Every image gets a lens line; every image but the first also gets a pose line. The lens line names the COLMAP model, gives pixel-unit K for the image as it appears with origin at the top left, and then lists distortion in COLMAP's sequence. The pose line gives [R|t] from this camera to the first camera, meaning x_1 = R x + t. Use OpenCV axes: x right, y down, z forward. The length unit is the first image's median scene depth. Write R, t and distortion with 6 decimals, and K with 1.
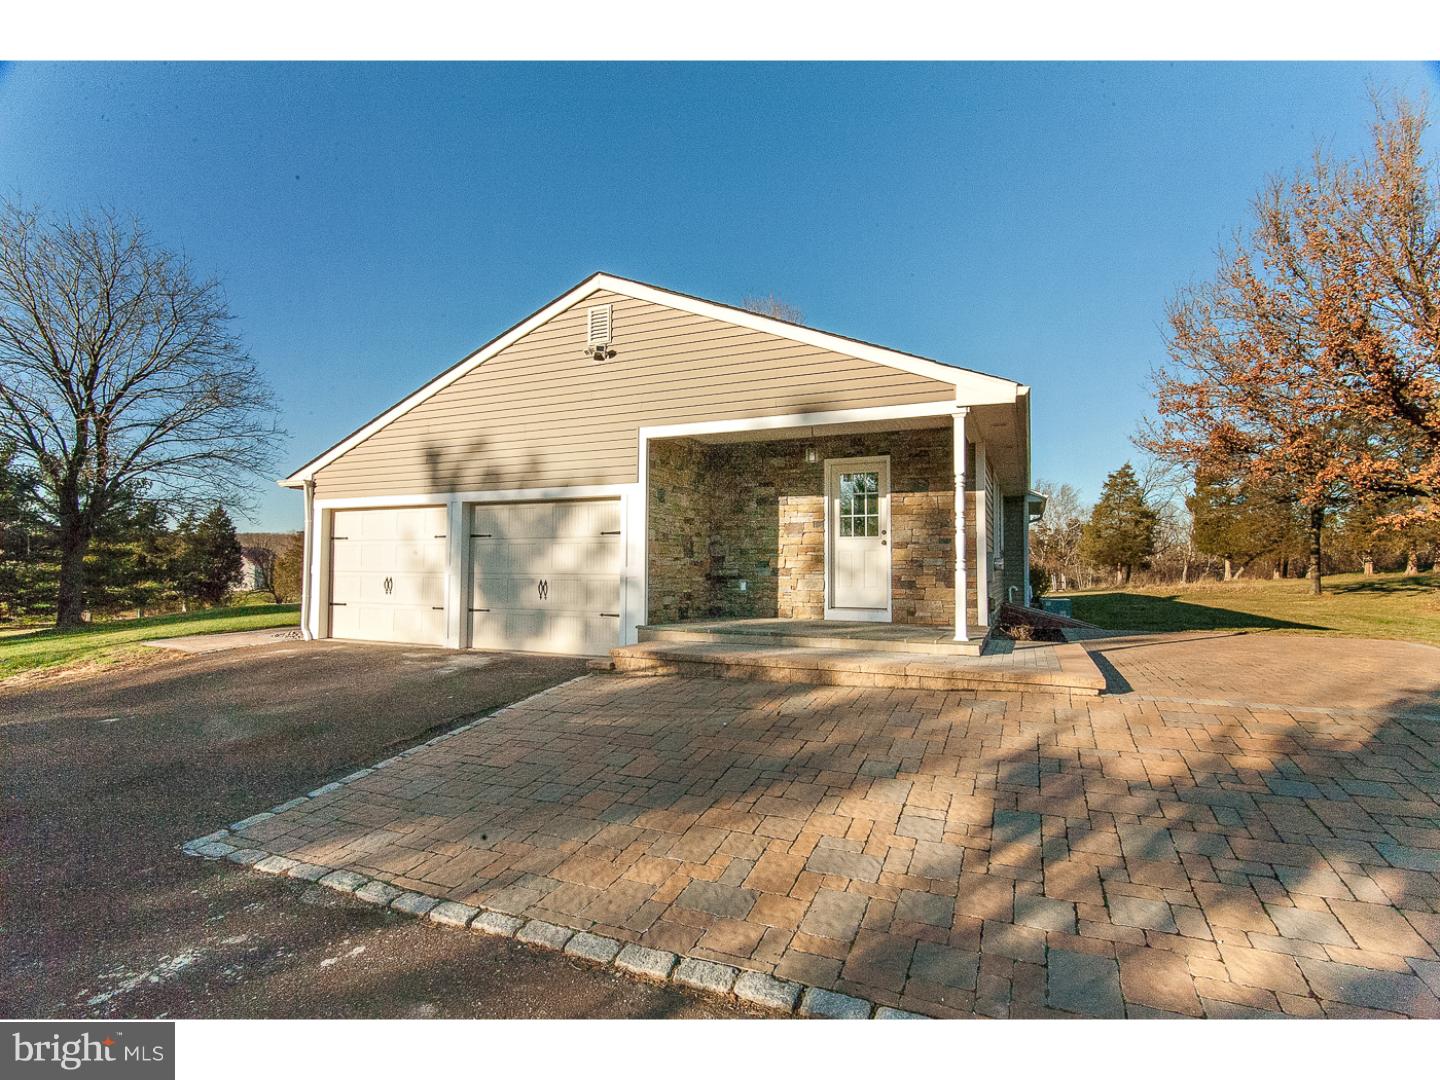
lens RADIAL K [[675.1, 0, 720.4], [0, 675.1, 542.4], [0, 0, 1]] dist [0.009831, 0.000971]
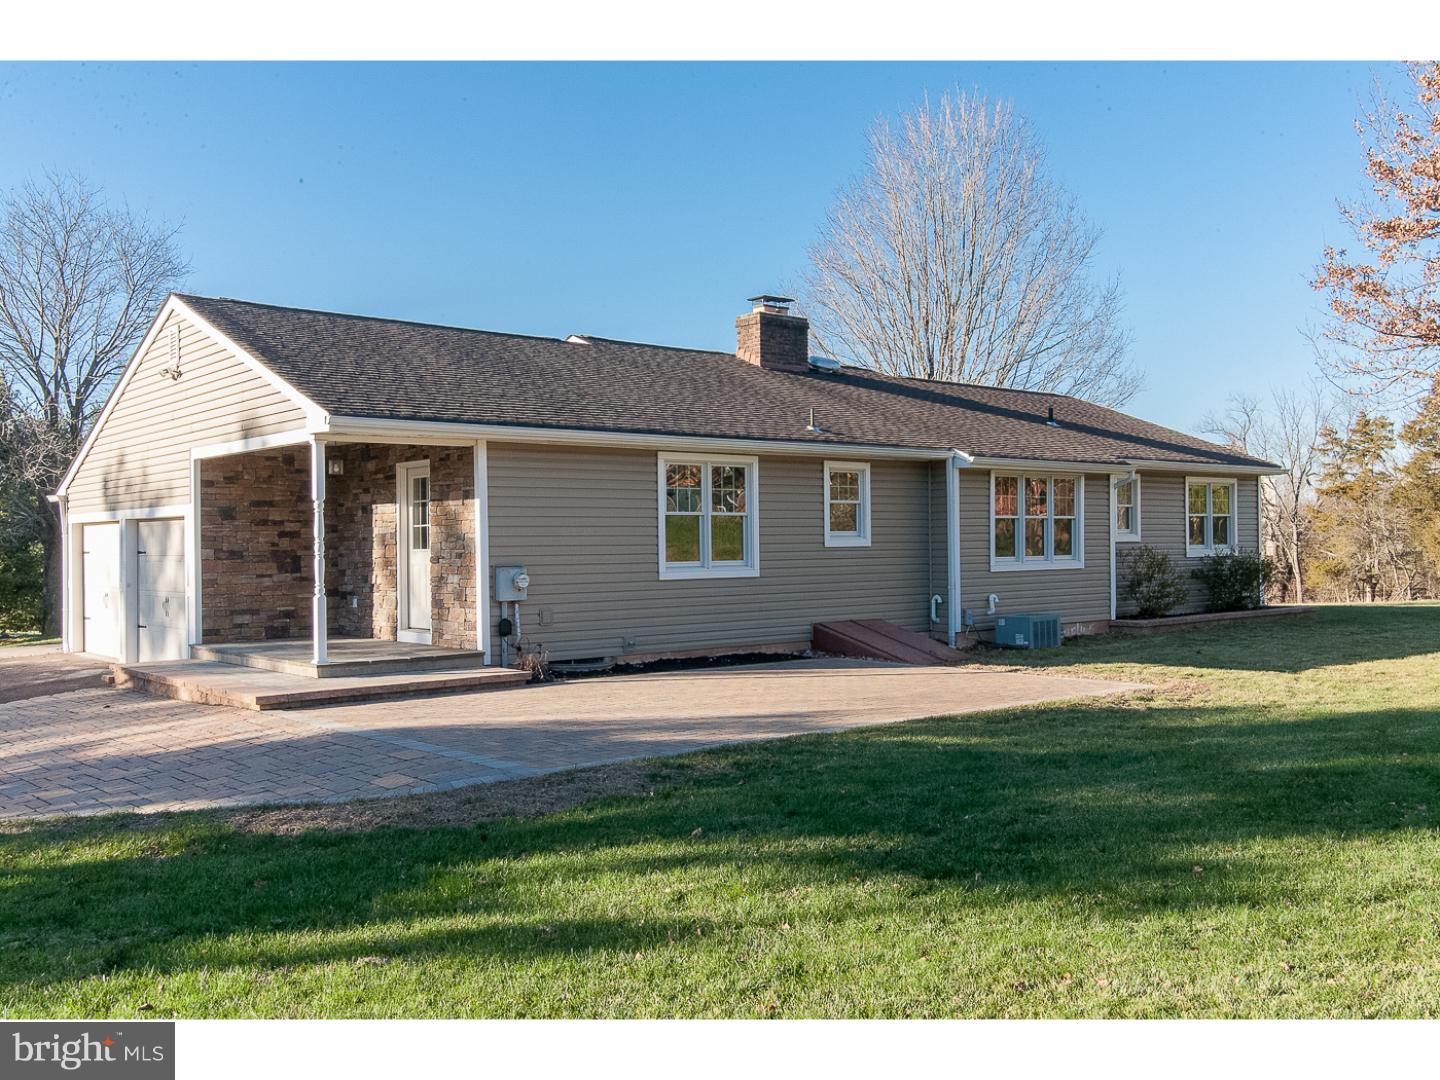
lens RADIAL K [[1305.0, 0, 719.4], [0, 1305.0, 541.3], [0, 0, 1]] dist [0.002006, 0.000697]
pose [[0.908037, -0.019532, -0.418434, 1.297397], [0.036173, 0.998837, 0.031874, -0.060207], [0.417325, -0.044079, 0.907688, -0.411655]]
